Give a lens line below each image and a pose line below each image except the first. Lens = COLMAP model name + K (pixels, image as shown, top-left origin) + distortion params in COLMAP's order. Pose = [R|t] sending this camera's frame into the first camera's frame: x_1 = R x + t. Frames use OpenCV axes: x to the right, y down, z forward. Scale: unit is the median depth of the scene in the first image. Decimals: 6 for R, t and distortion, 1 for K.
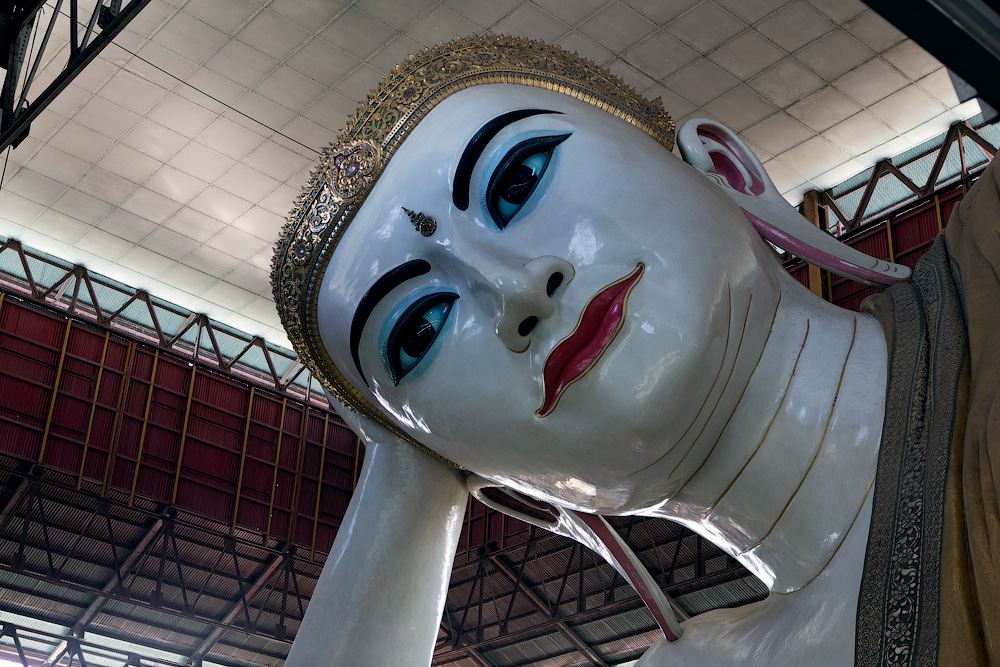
lens RADIAL K [[1432.4, 0, 500.0], [0, 1432.4, 333.5], [0, 0, 1]] dist [-0.006316, -0.039460]
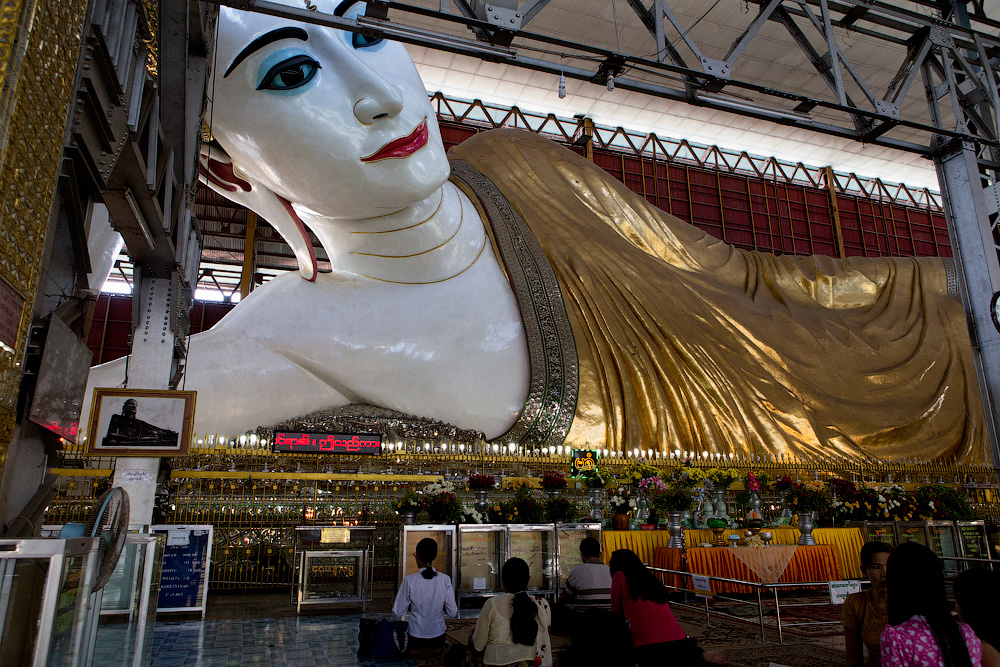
lens RADIAL K [[683.2, 0, 500.0], [0, 683.2, 333.5], [0, 0, 1]] dist [-0.031415, 0.000042]
pose [[0.372906, 0.206256, 0.904654, -0.615213], [-0.421941, 0.906035, -0.032644, 0.198503], [-0.826382, -0.369538, 0.424894, 0.348168]]
